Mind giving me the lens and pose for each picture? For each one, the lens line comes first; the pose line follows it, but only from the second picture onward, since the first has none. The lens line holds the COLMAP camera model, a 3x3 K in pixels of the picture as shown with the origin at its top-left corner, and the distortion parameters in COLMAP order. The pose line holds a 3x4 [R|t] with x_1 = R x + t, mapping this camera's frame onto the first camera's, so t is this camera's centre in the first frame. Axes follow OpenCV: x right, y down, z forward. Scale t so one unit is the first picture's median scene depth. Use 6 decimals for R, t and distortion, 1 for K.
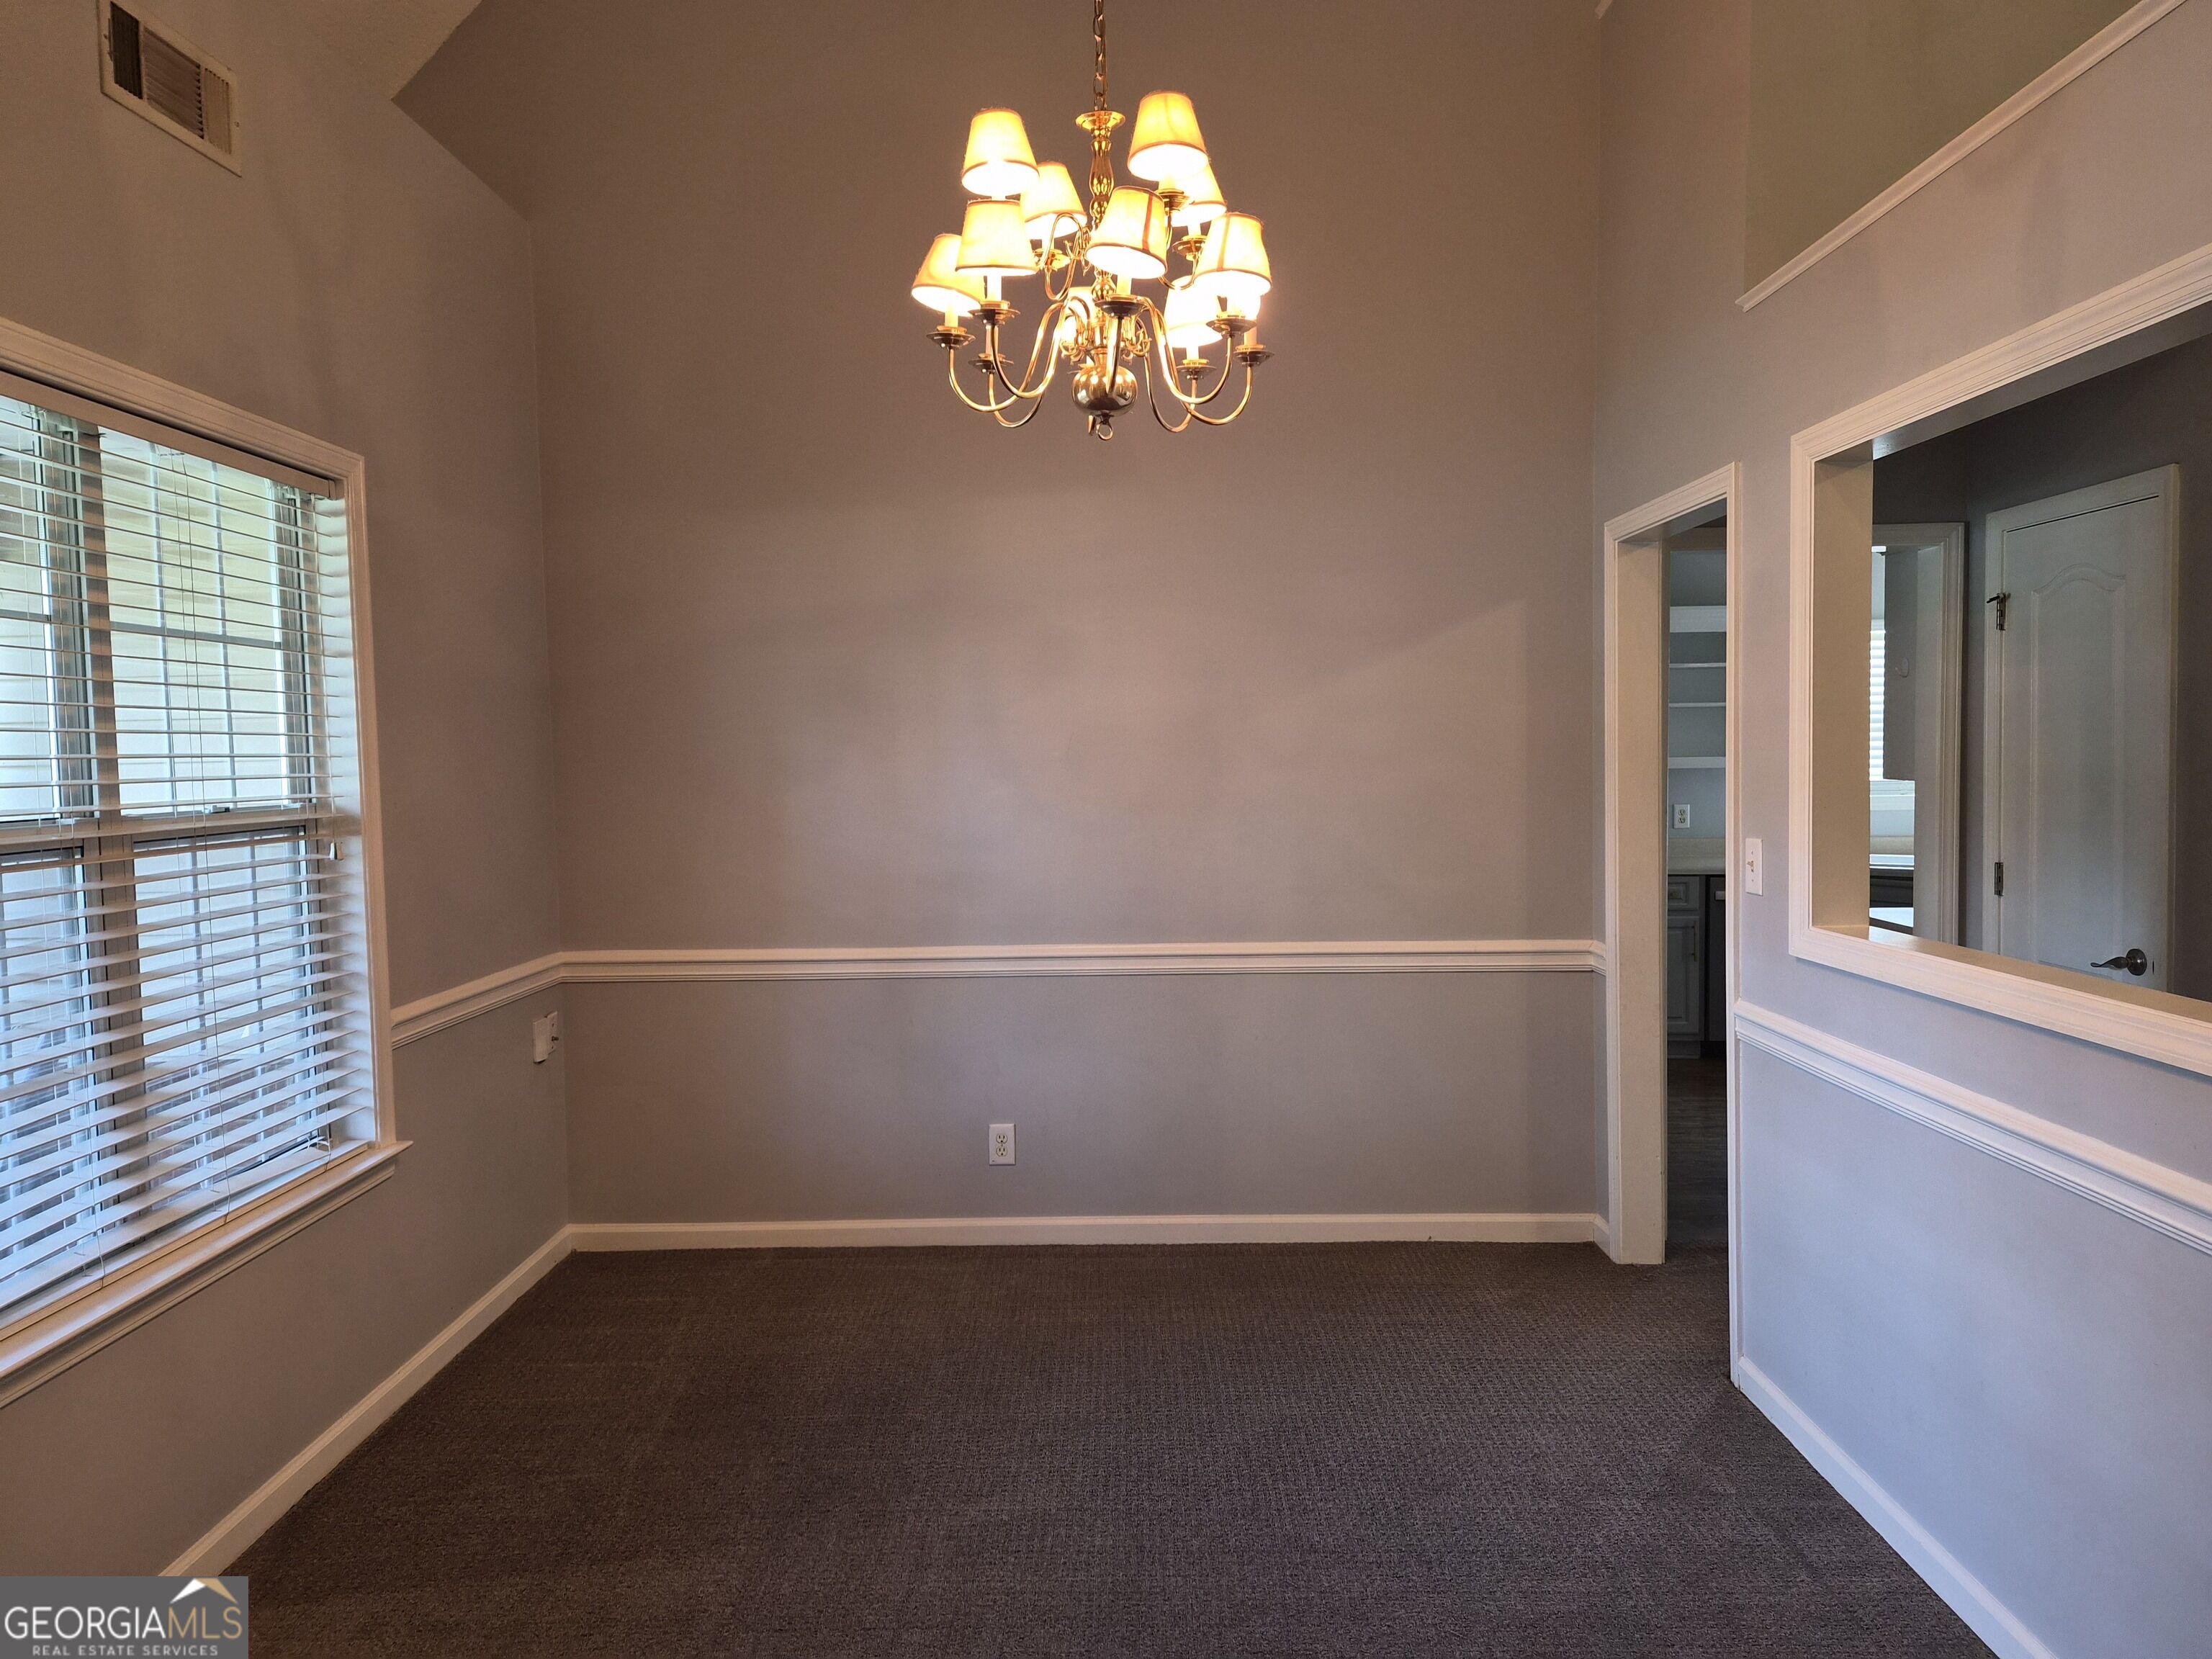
lens RADIAL K [[1496.2, 0, 1113.6], [0, 1496.2, 820.1], [0, 0, 1]] dist [0.074222, -0.060022]
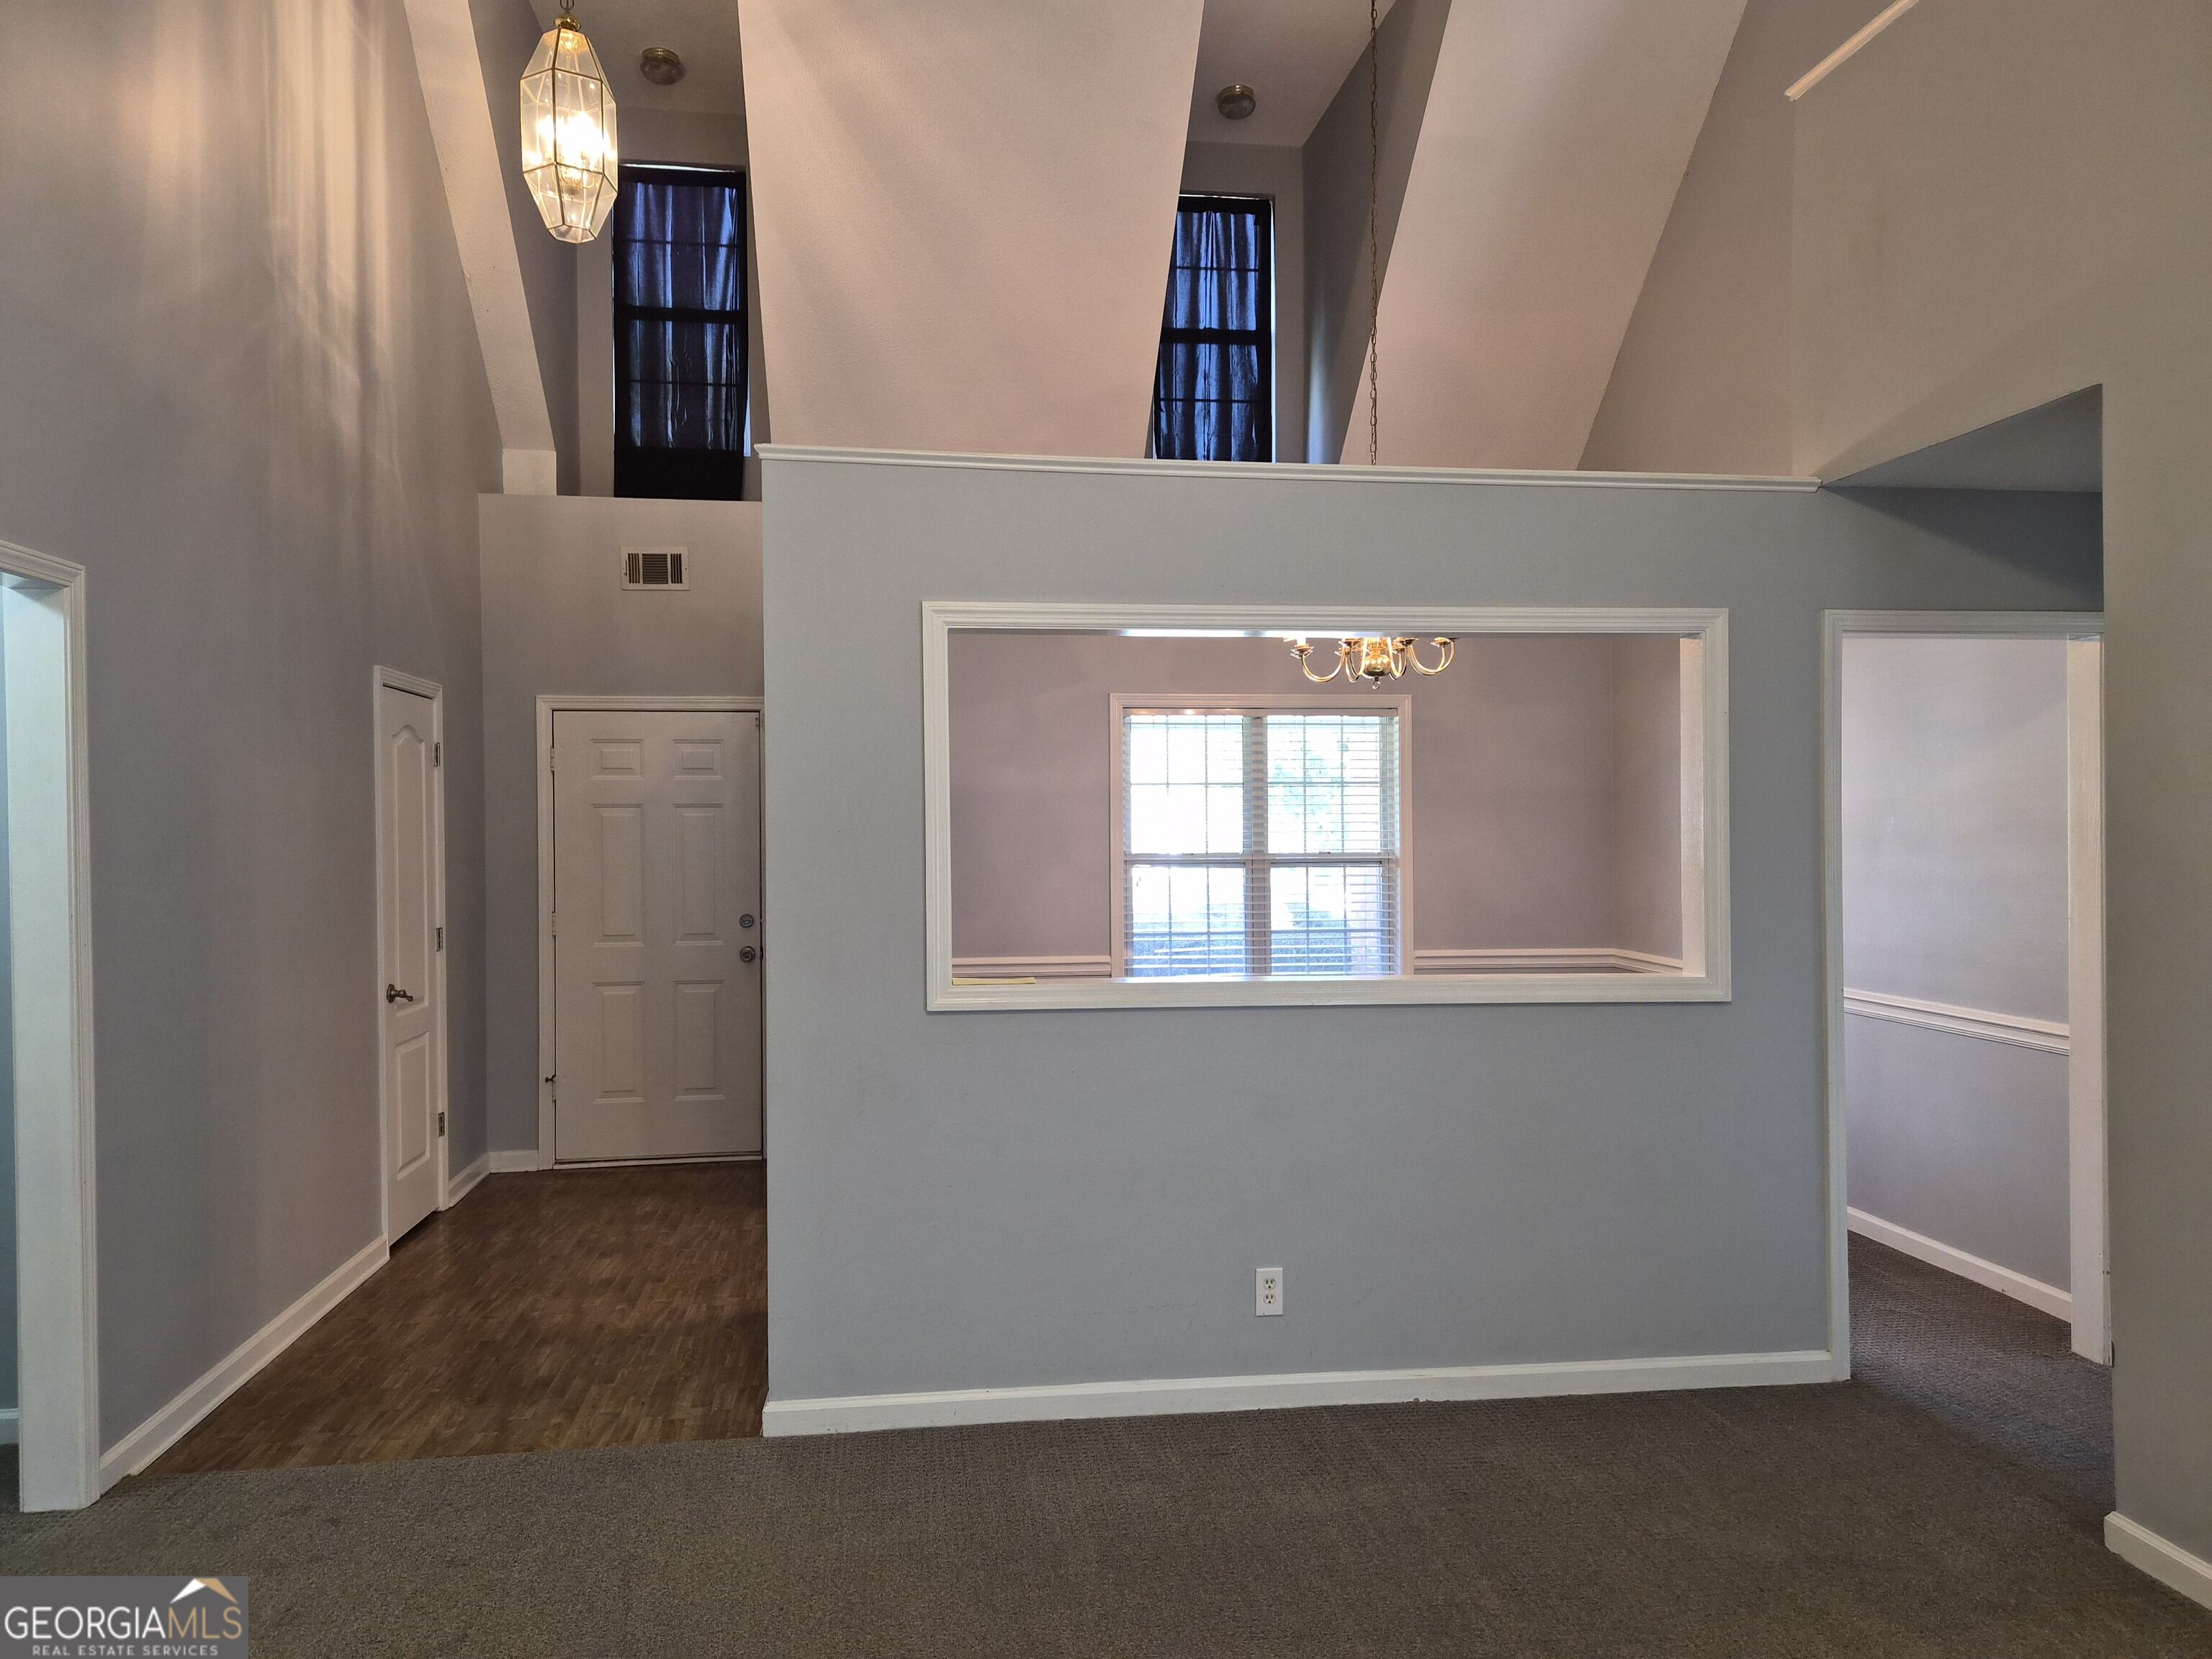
lens RADIAL K [[1496.2, 0, 1113.6], [0, 1496.2, 820.1], [0, 0, 1]] dist [0.074222, -0.060022]
pose [[0.149747, 0.005644, -0.988708, 1.652256], [-0.045448, 0.998966, -0.001181, -0.038523], [0.987679, 0.045112, 0.149849, 0.264903]]
